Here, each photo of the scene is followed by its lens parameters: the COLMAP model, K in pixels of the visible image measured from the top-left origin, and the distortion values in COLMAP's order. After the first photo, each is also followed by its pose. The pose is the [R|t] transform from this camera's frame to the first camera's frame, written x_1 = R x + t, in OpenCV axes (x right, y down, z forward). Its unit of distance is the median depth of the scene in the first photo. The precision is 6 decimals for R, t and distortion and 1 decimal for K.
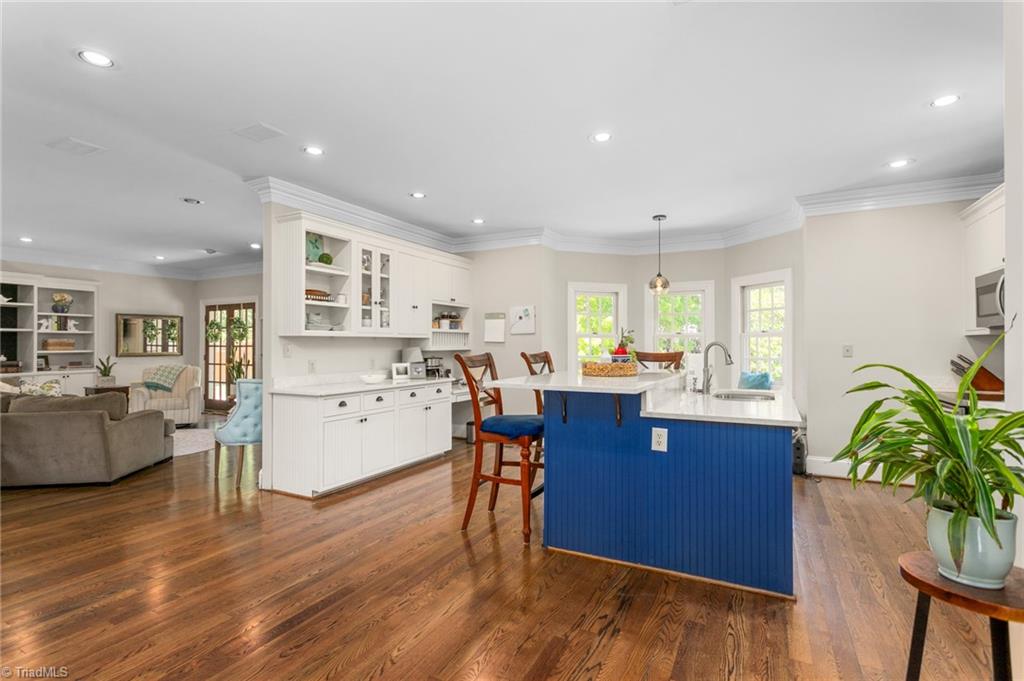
lens RADIAL K [[481.4, 0, 521.1], [0, 481.4, 336.8], [0, 0, 1]] dist [0.003263, 0.002573]
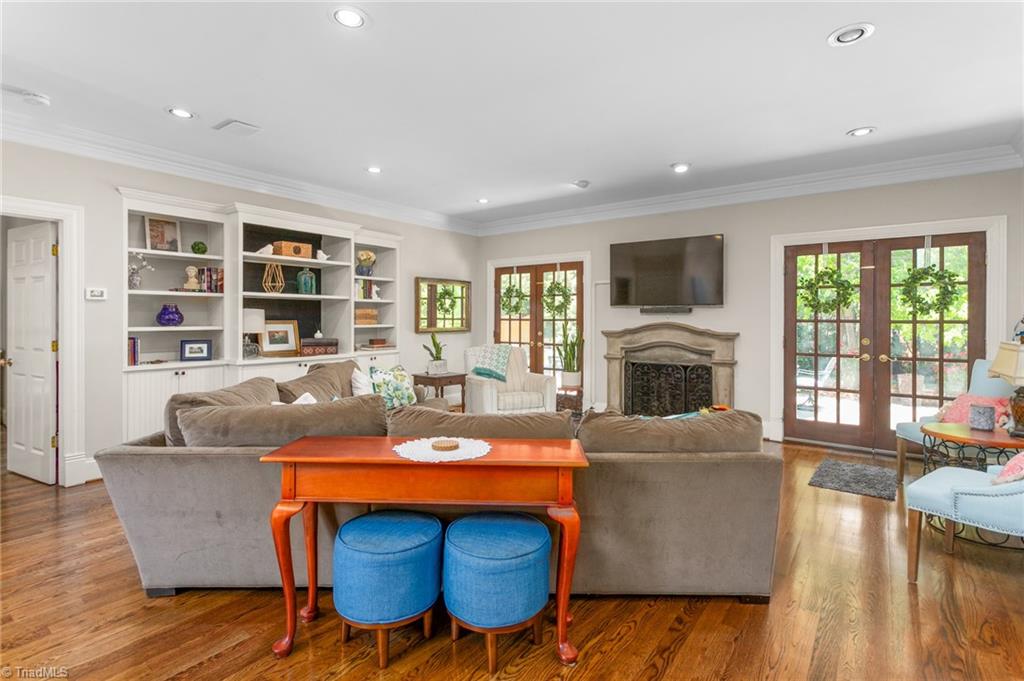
lens RADIAL K [[481.4, 0, 506.4], [0, 481.4, 319.6], [0, 0, 1]] dist [0.003263, 0.002573]
pose [[0.985968, 0.006635, -0.166801, -0.540954], [-0.003827, 0.999846, 0.017148, 0.005788], [0.166889, -0.016269, 0.985841, 0.250230]]
